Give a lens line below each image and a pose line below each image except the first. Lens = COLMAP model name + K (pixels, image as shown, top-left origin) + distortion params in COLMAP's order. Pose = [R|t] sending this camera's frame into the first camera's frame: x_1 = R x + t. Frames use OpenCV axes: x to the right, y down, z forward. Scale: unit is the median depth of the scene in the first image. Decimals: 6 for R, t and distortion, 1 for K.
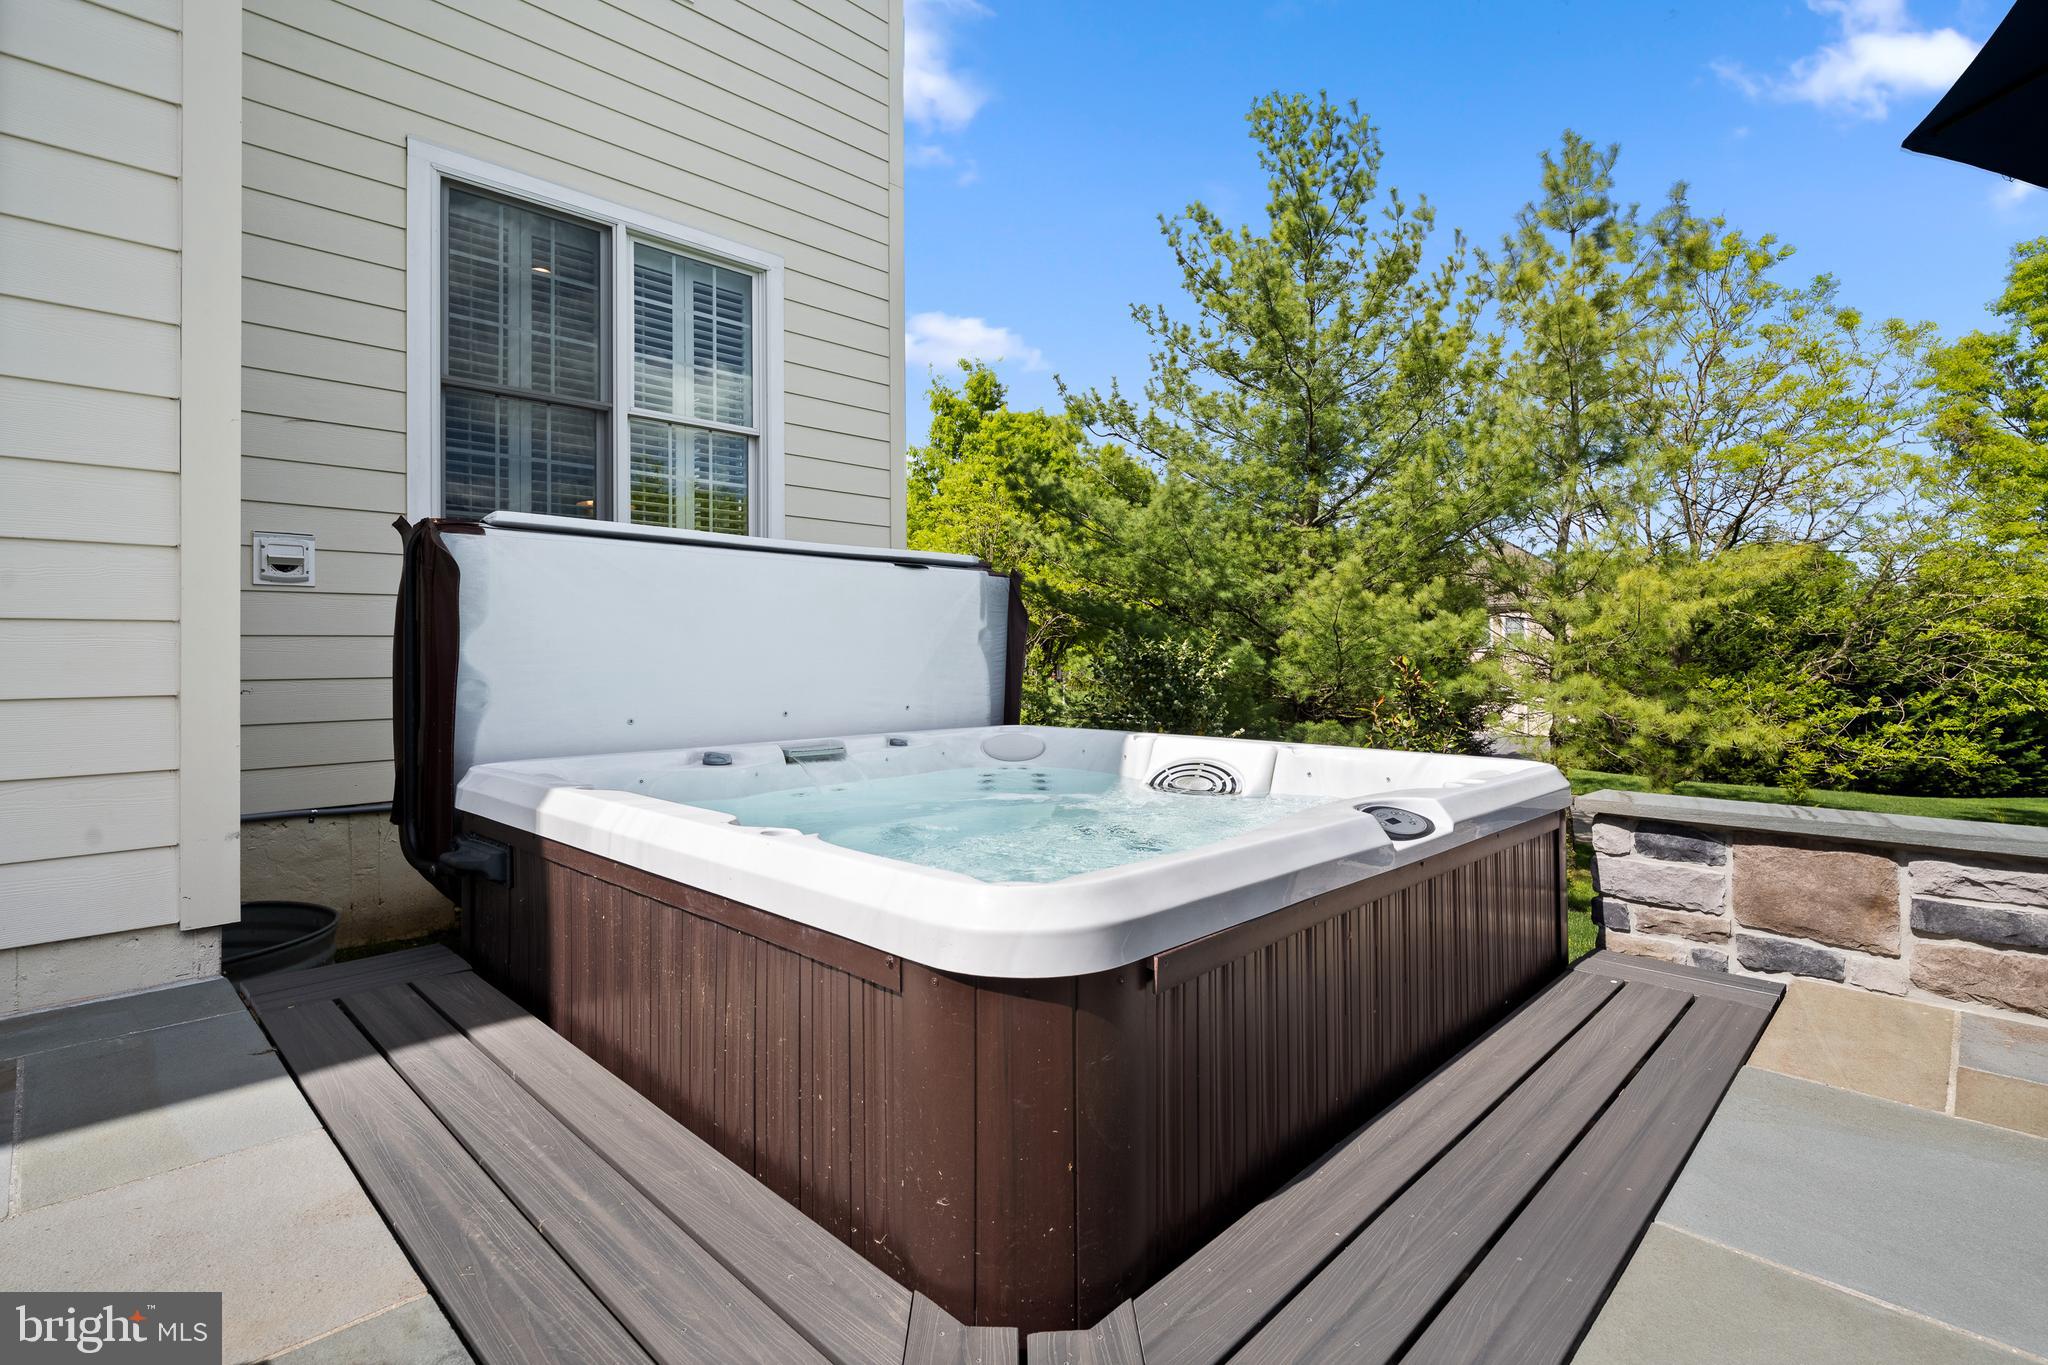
lens RADIAL K [[1009.6, 0, 1050.3], [0, 1009.6, 619.9], [0, 0, 1]] dist [0.023914, 0.000434]
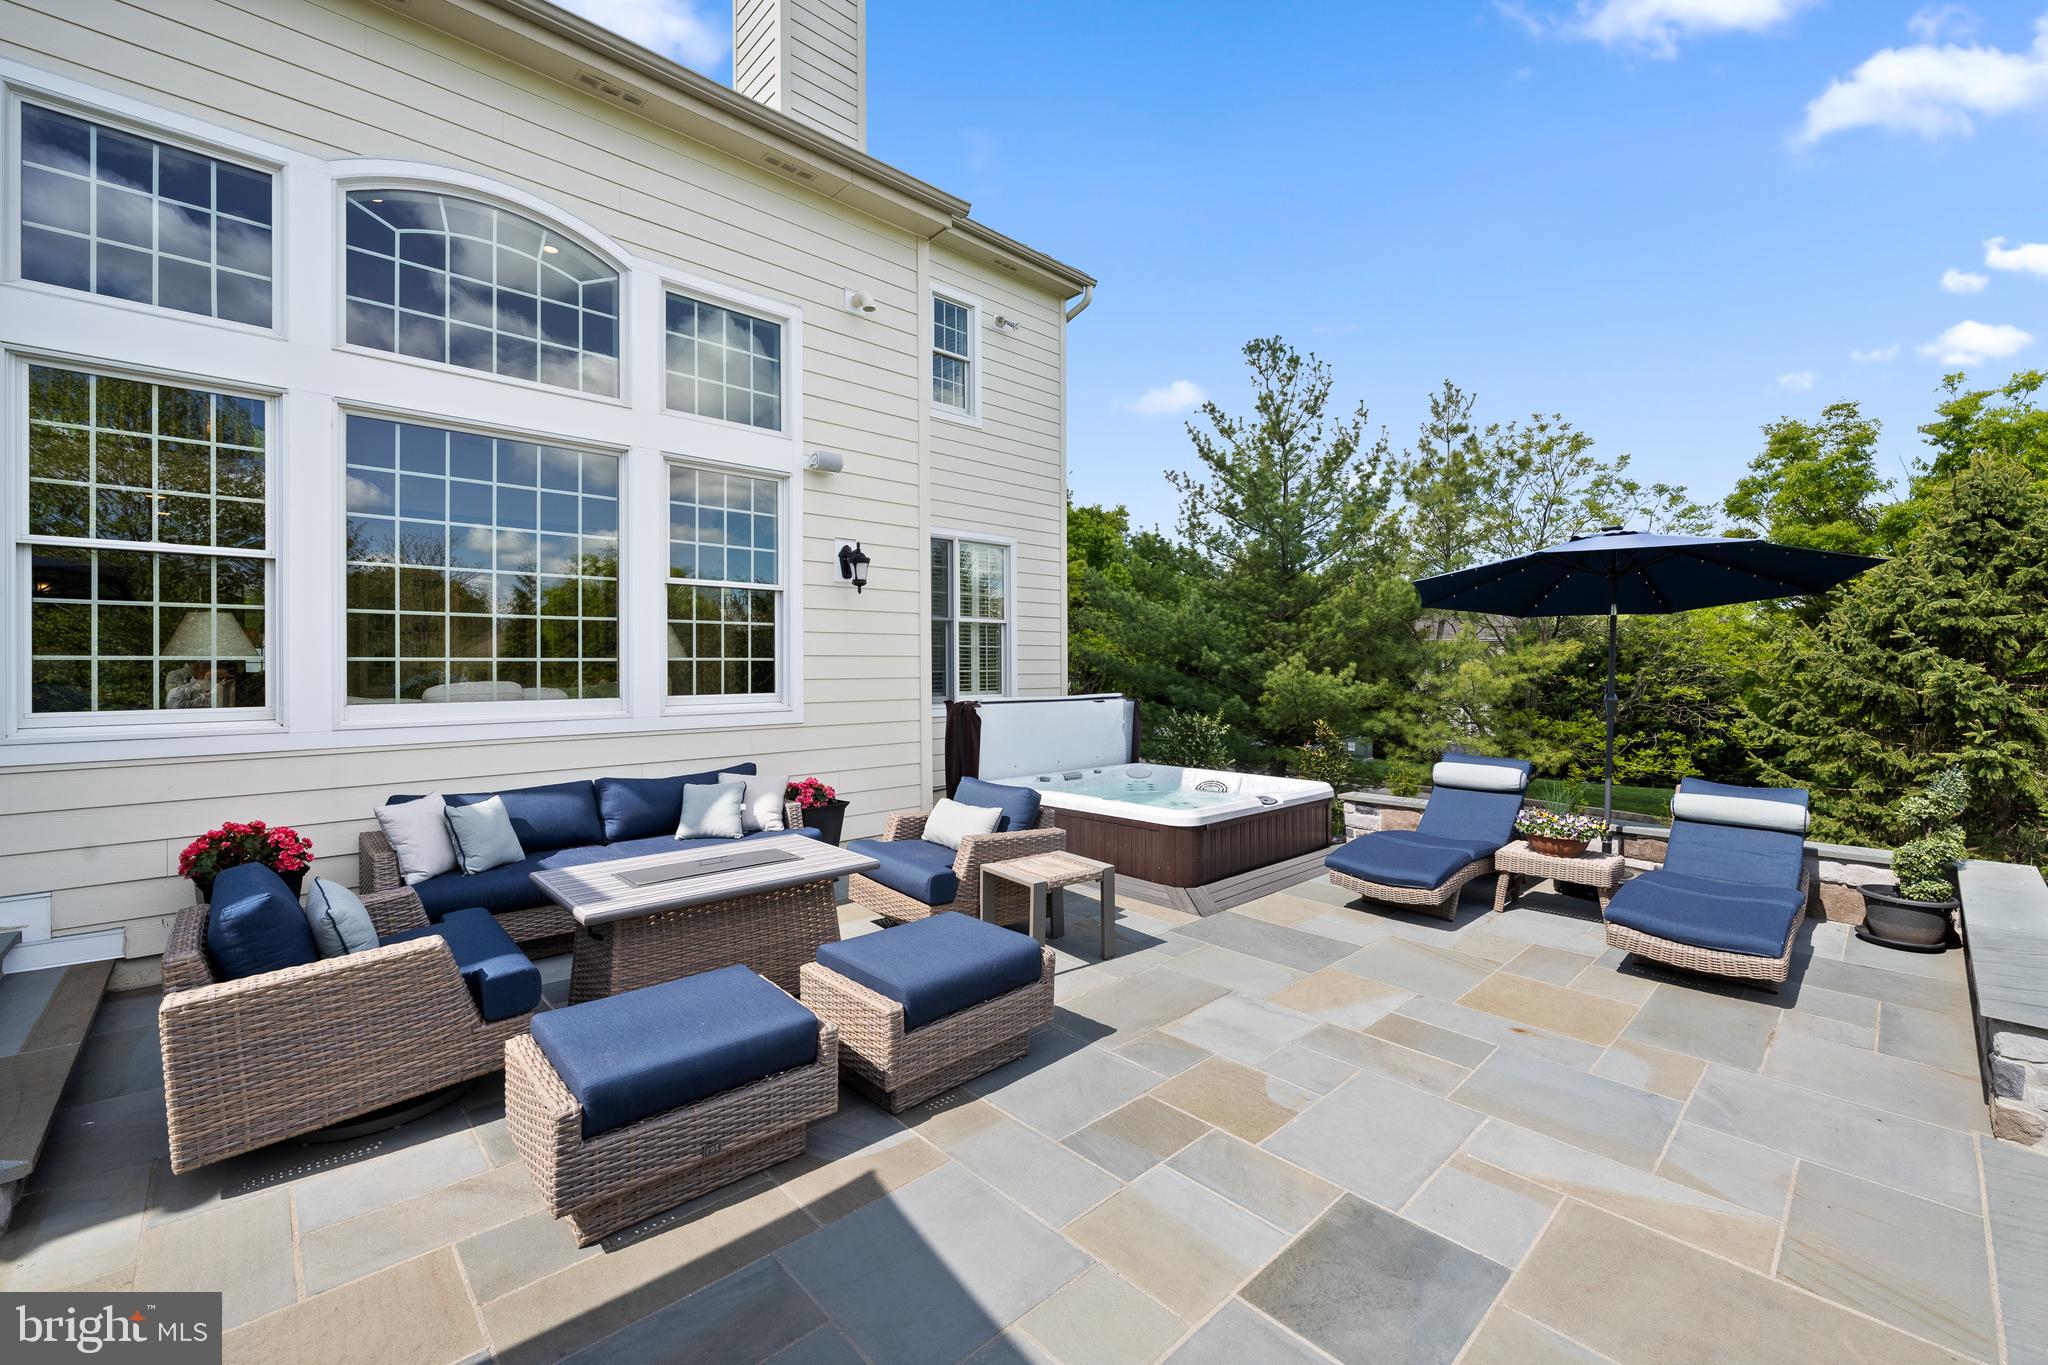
lens RADIAL K [[823.0, 0, 1031.3], [0, 823.0, 670.3], [0, 0, 1]] dist [-0.001584, -0.001084]
pose [[0.997930, 0.001454, -0.064301, -0.050125], [0.000461, 0.999557, 0.029757, -0.055076], [0.064315, -0.029725, 0.997487, -0.305705]]
